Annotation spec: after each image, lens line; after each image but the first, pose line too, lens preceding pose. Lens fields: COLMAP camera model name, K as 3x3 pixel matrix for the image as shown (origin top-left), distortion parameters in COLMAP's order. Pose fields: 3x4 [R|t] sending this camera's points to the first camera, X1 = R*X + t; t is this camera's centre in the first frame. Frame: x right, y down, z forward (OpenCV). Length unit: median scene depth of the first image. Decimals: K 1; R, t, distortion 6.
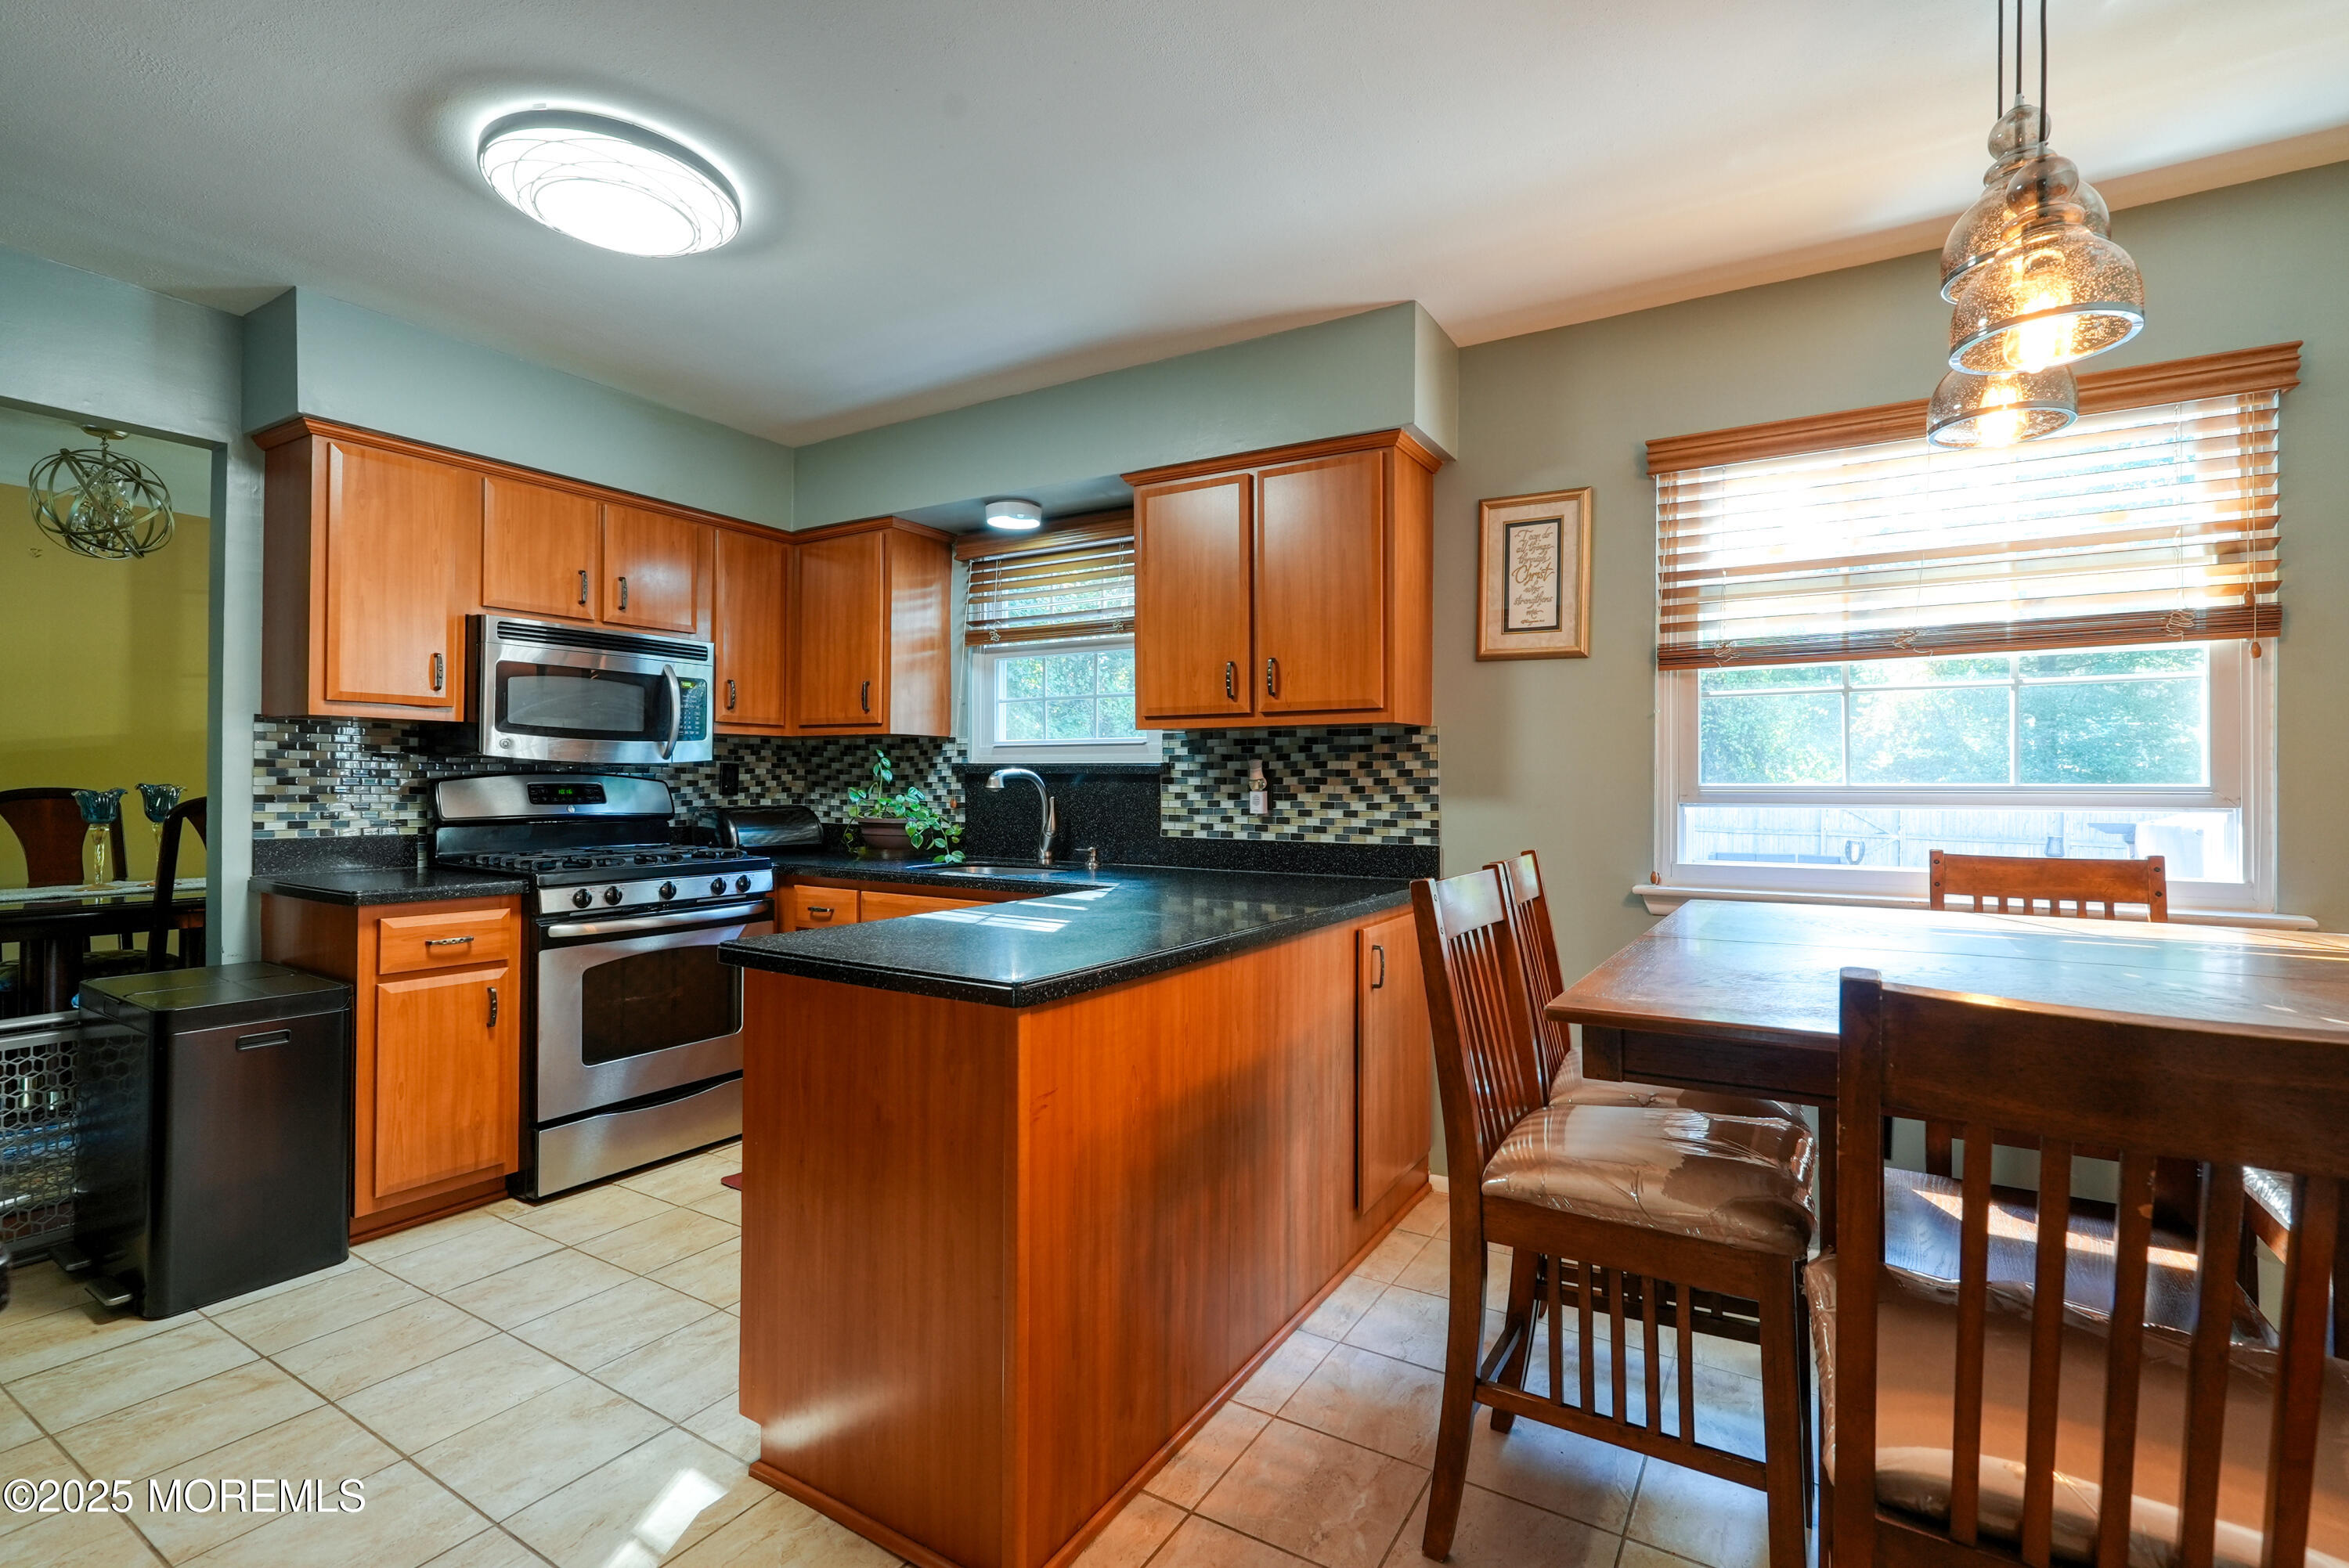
lens RADIAL K [[1066.8, 0, 1184.8], [0, 1066.8, 785.5], [0, 0, 1]] dist [-0.003839, -0.000196]
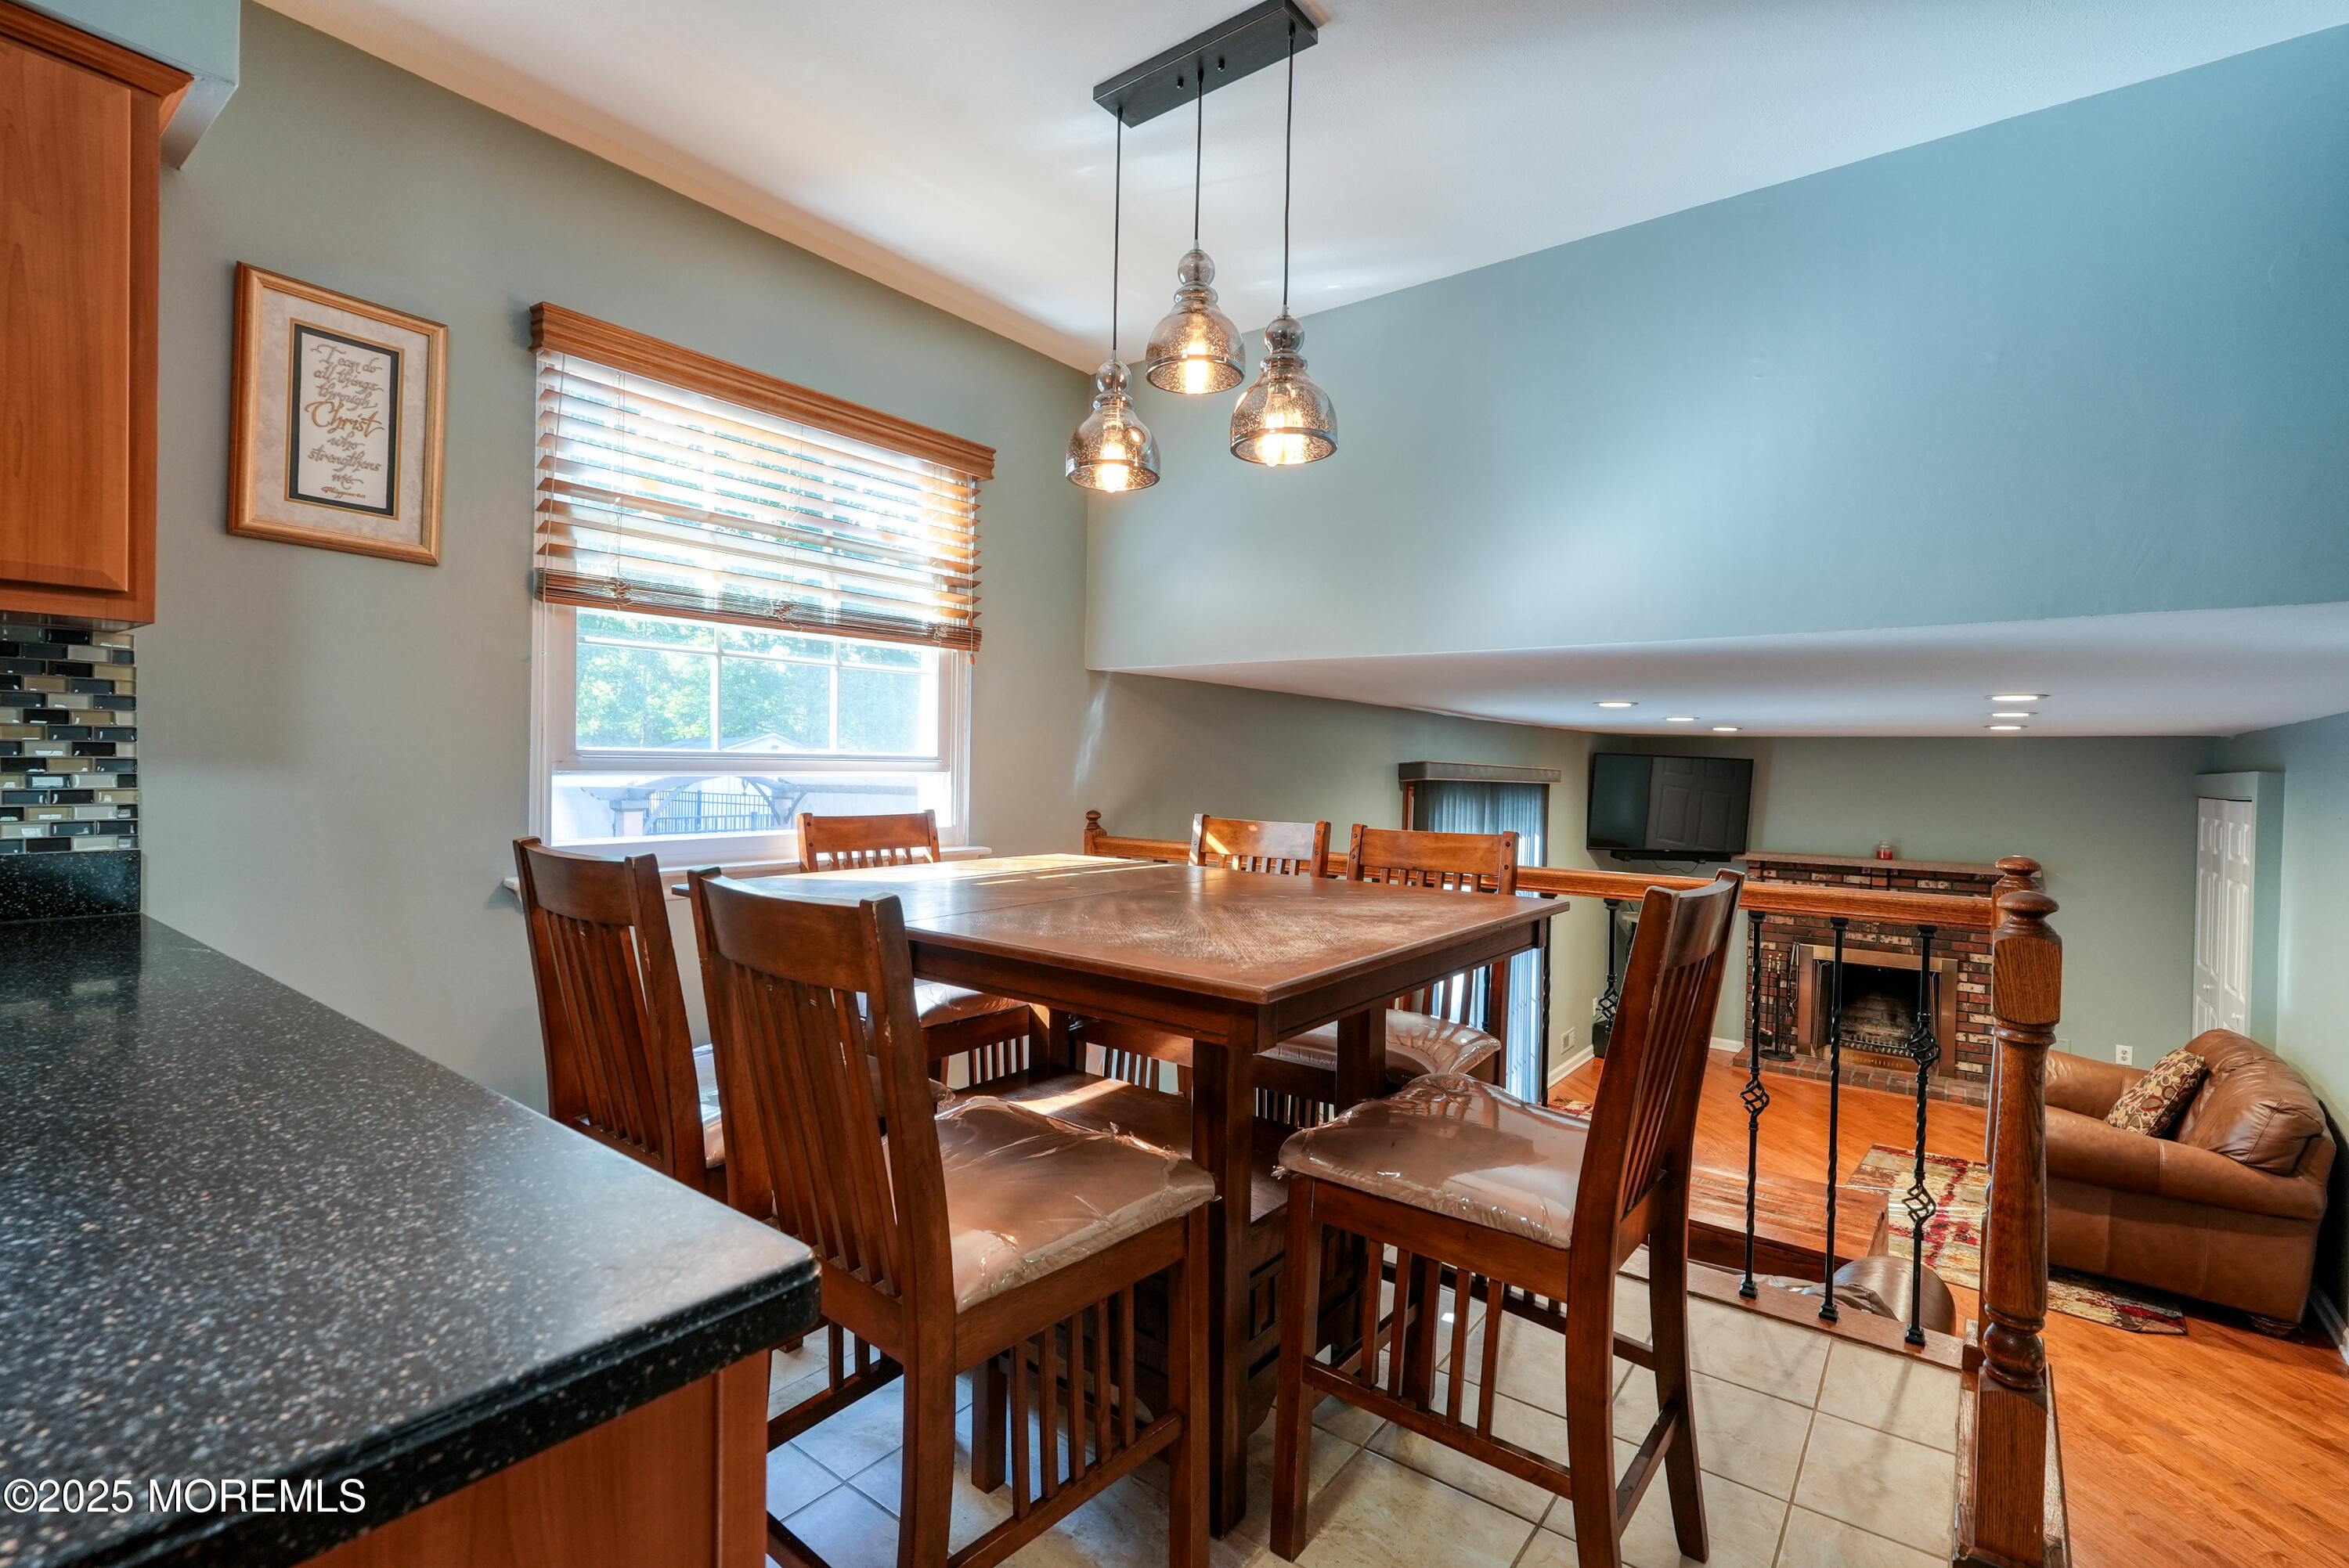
lens RADIAL K [[1066.8, 0, 1183.4], [0, 1066.8, 772.5], [0, 0, 1]] dist [-0.003839, -0.000196]
pose [[0.106195, -0.008532, 0.994309, -0.271830], [-0.014788, 0.999839, 0.010159, 0.002598], [-0.994235, -0.015783, 0.106051, 0.429239]]
